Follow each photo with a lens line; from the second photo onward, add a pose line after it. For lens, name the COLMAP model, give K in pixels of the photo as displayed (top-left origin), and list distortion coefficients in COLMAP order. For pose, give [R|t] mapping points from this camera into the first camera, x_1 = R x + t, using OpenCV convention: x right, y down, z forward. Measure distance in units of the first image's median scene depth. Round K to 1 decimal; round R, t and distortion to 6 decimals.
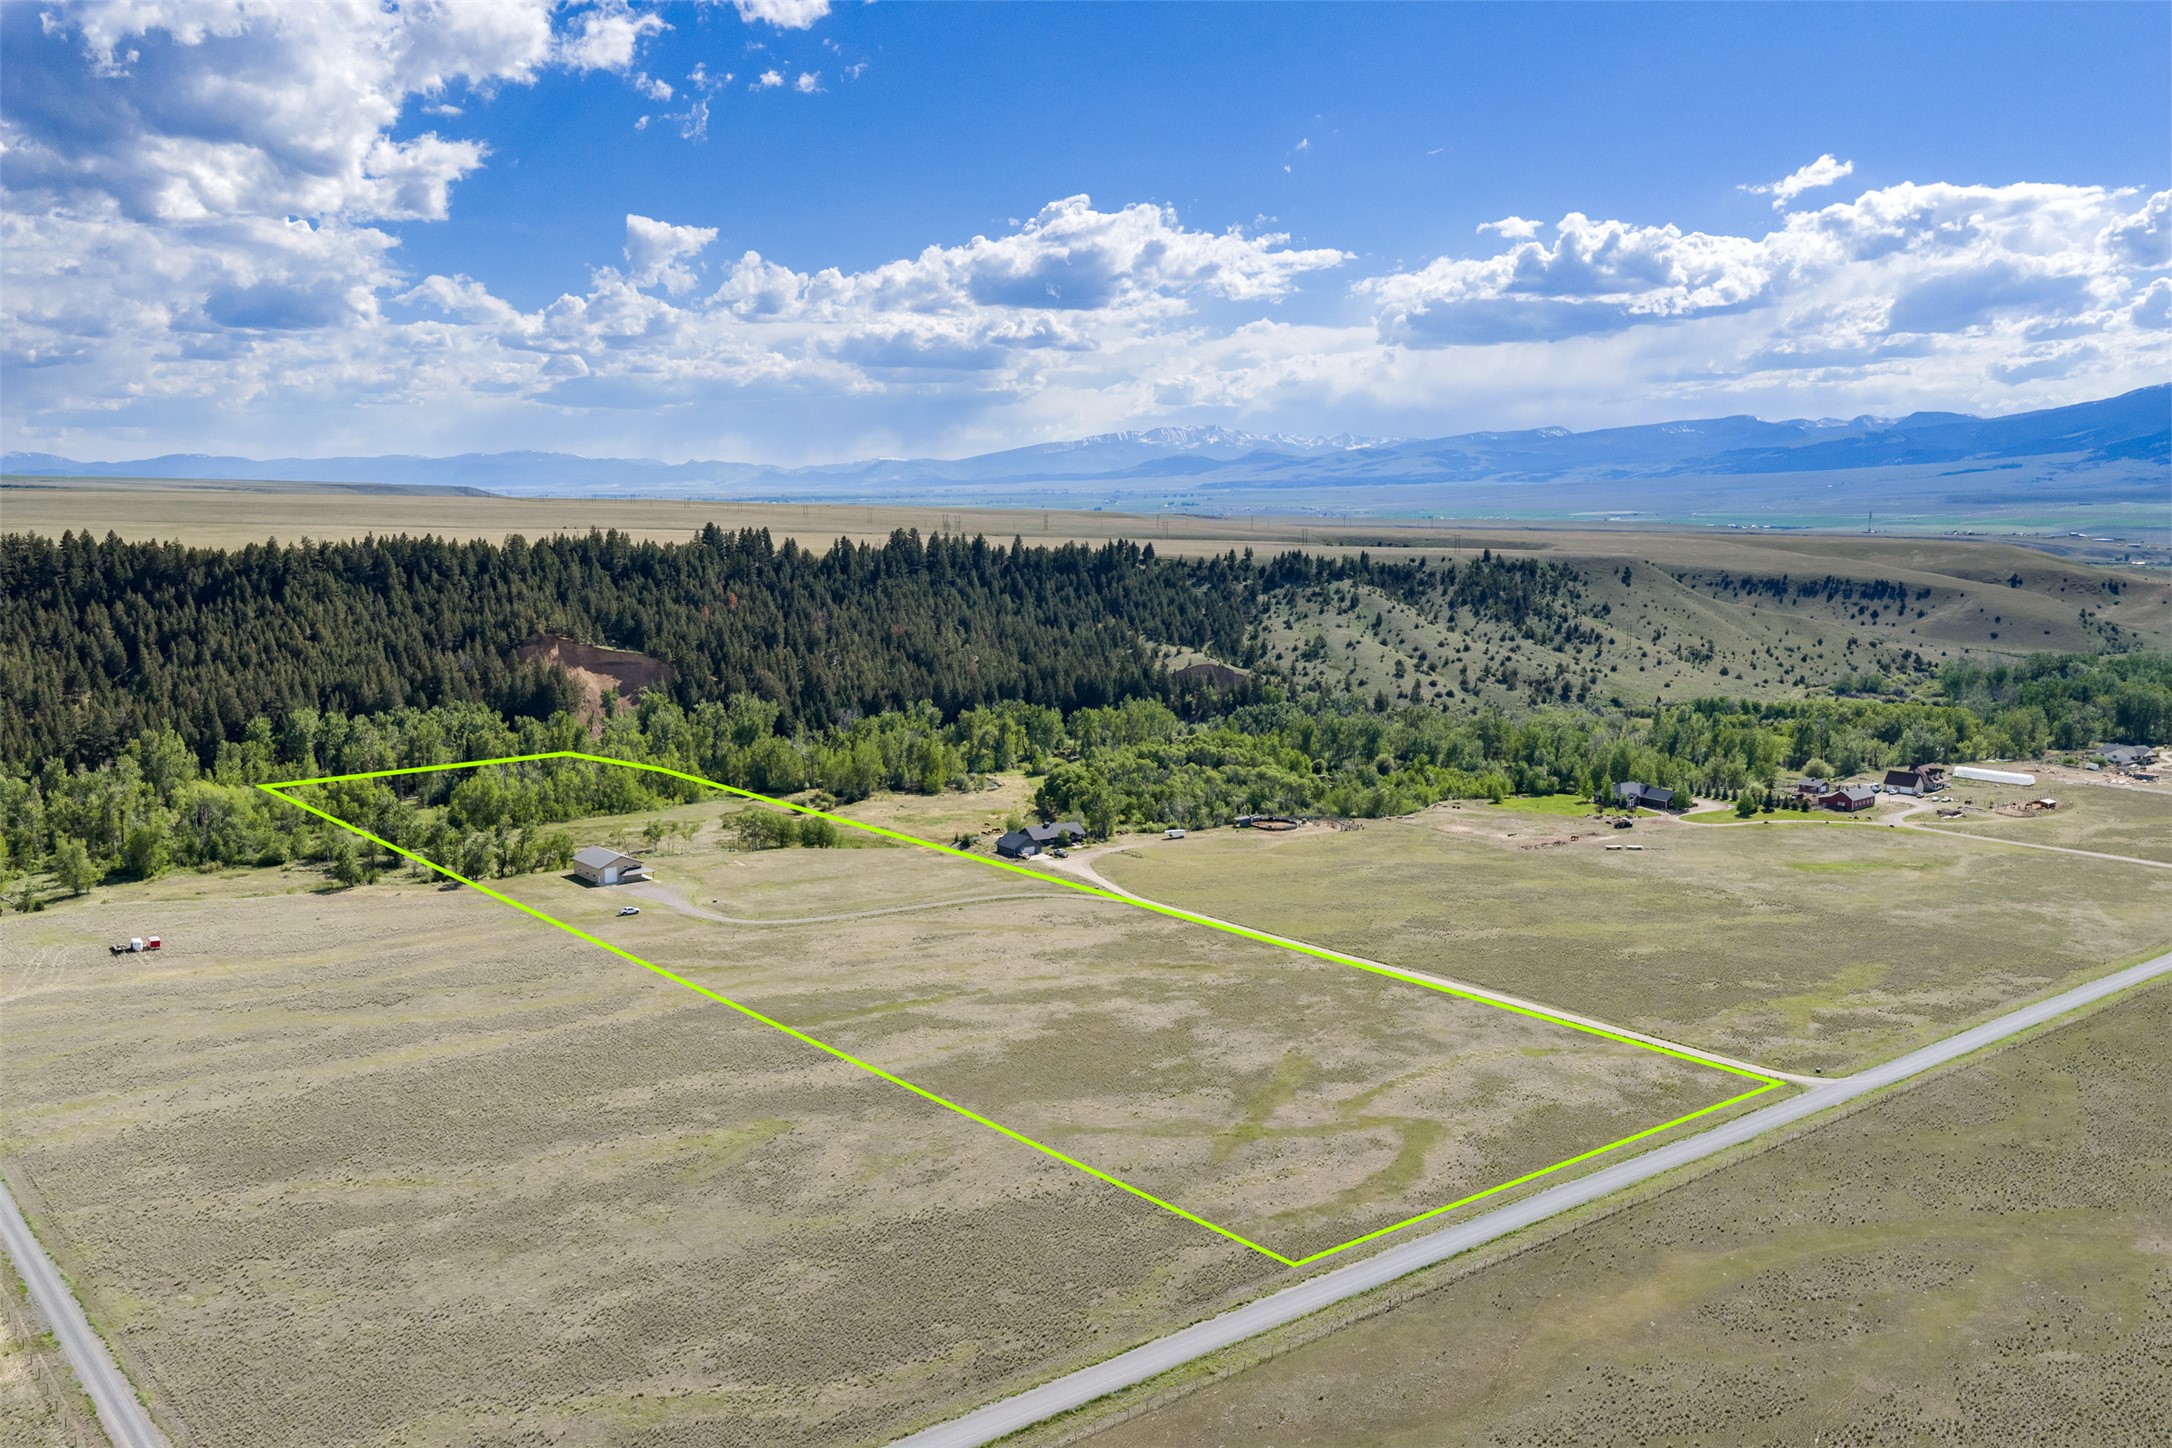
lens RADIAL K [[1829.6, 0, 1093.2], [0, 1829.6, 699.1], [0, 0, 1]] dist [0.007207, -0.008377]
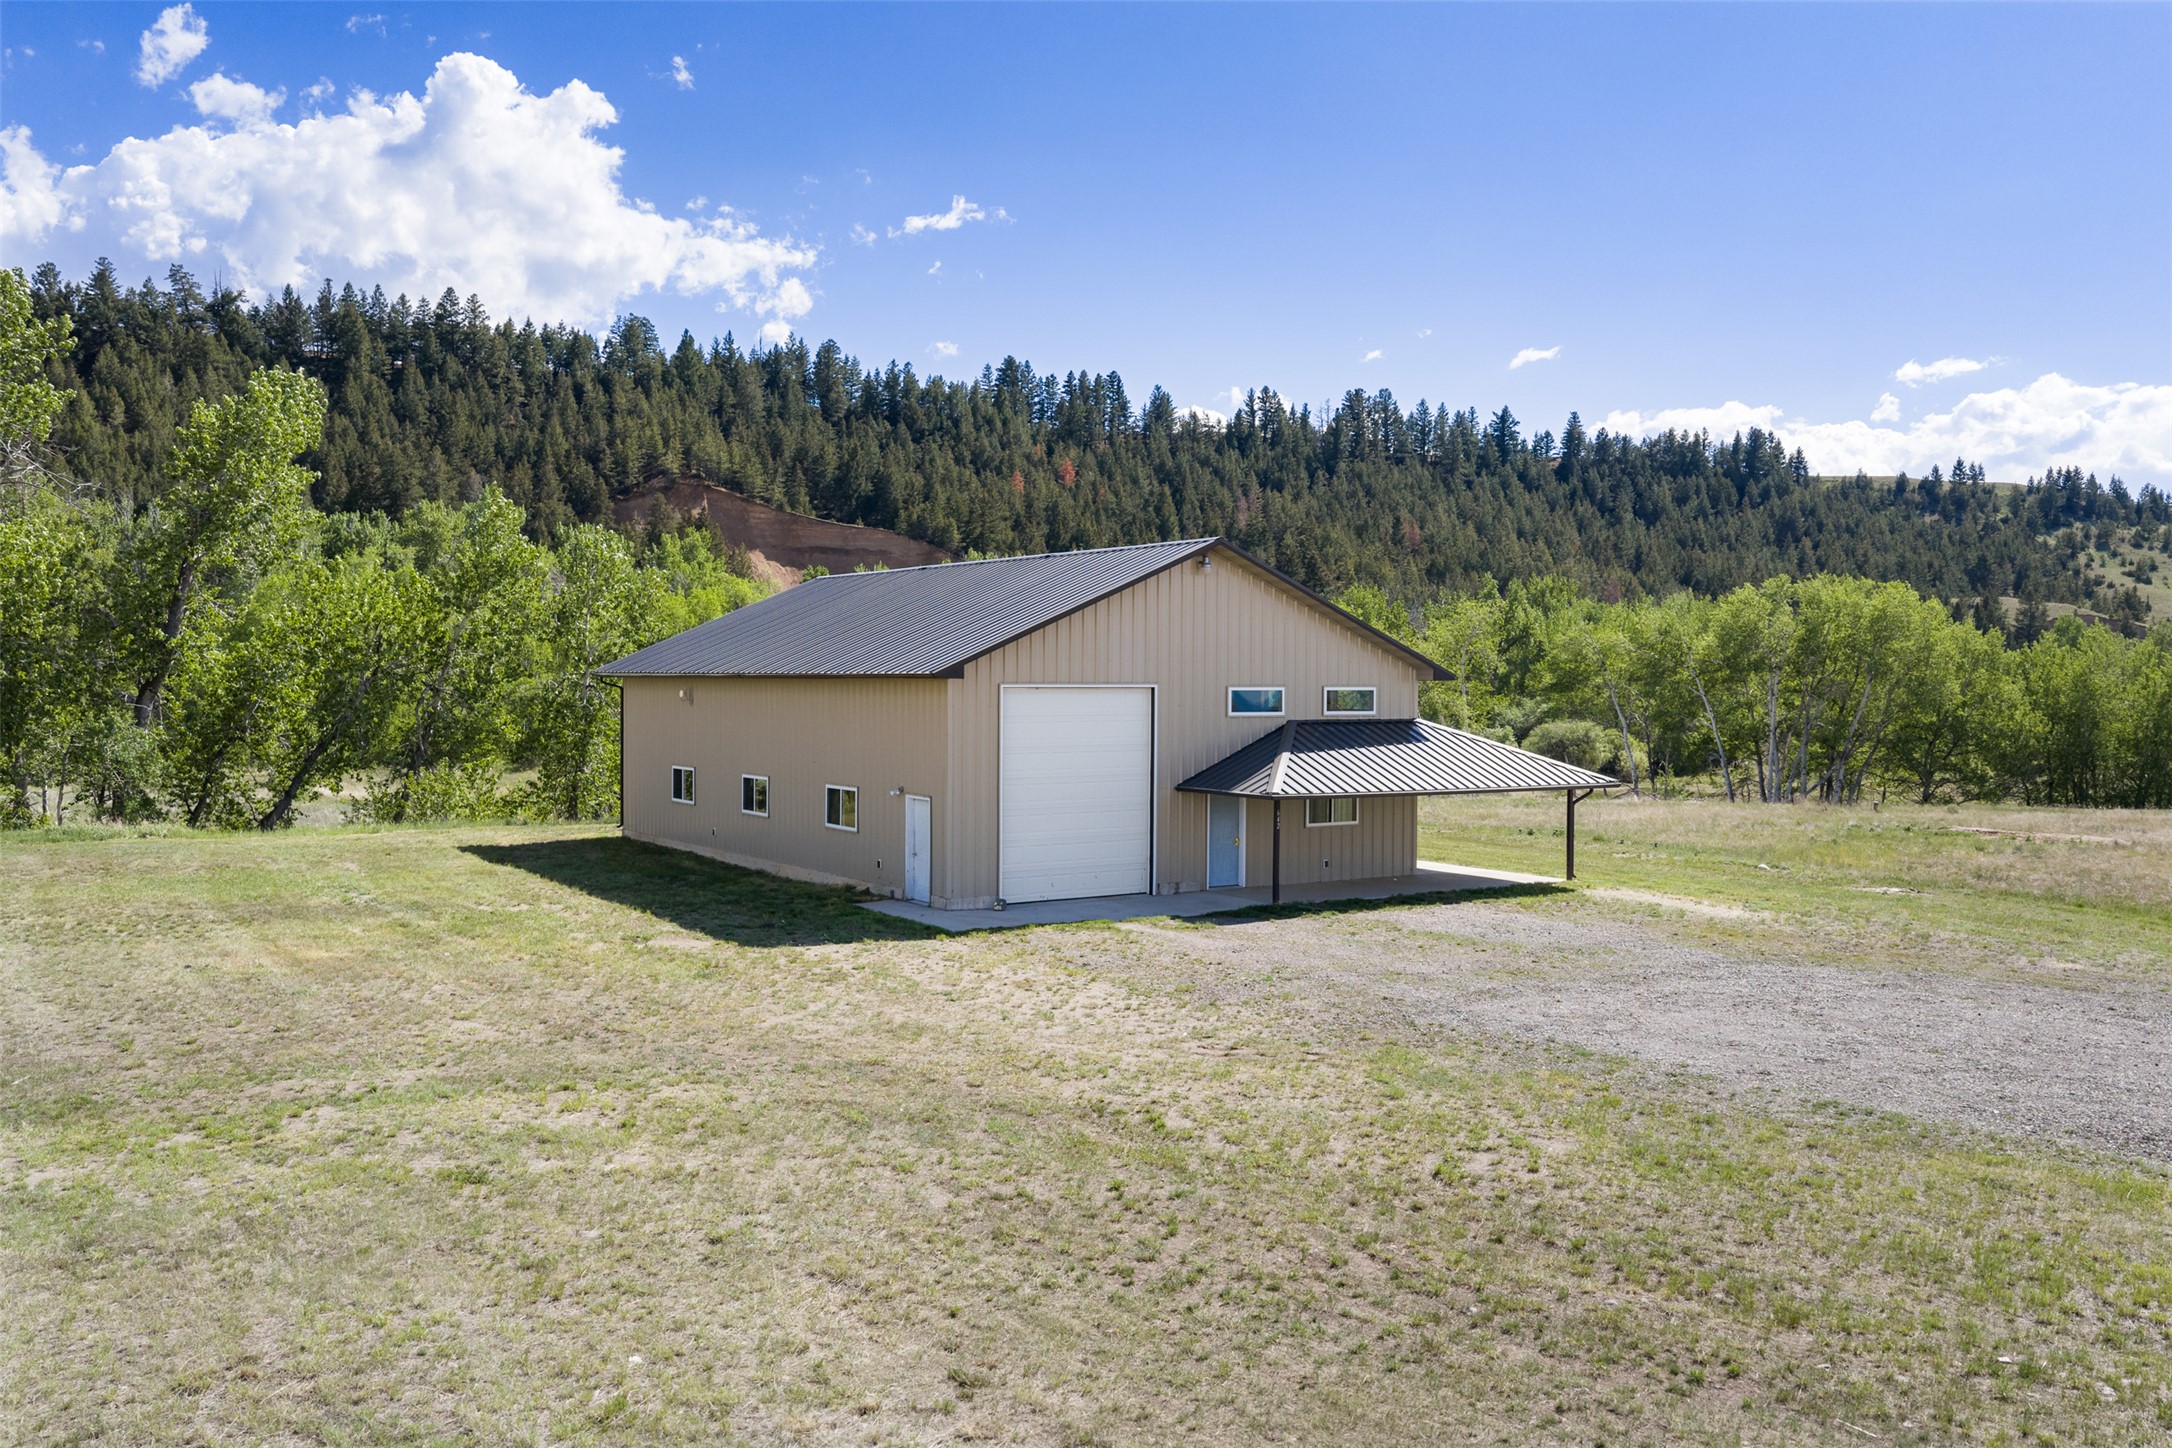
lens RADIAL K [[1829.6, 0, 1093.2], [0, 1829.6, 699.1], [0, 0, 1]] dist [0.007207, -0.008377]
pose [[0.995907, 0.010612, -0.089764, -0.157221], [-0.020138, 0.994174, -0.105887, 0.061567], [0.088117, 0.107262, 0.990318, 0.566738]]
